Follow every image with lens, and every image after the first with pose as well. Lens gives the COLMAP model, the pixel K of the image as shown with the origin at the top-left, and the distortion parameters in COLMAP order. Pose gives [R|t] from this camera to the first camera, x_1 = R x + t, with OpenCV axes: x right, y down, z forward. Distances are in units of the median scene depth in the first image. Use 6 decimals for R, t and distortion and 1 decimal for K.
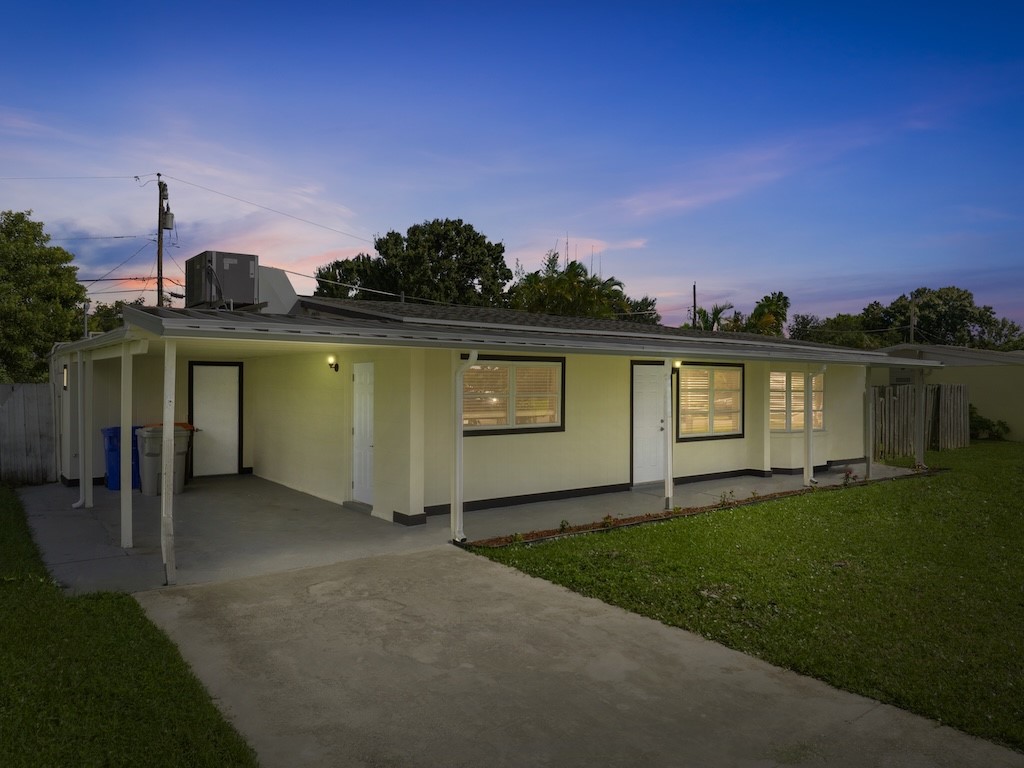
lens RADIAL K [[710.9, 0, 508.7], [0, 710.9, 379.4], [0, 0, 1]] dist [-0.048030, 0.008422]
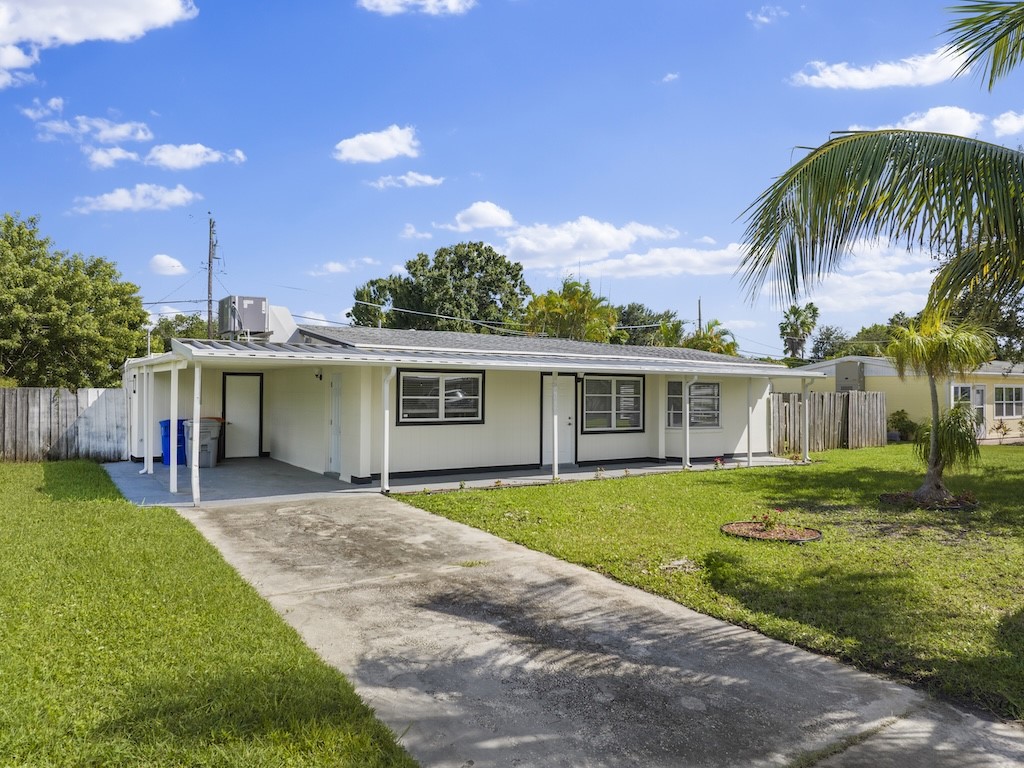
lens RADIAL K [[710.9, 0, 515.3], [0, 710.9, 385.2], [0, 0, 1]] dist [-0.048030, 0.008422]
pose [[0.998034, 0.001784, -0.062645, 0.090185], [-0.002076, 0.999987, -0.004594, 0.001703], [0.062636, 0.004715, 0.998025, -0.149158]]
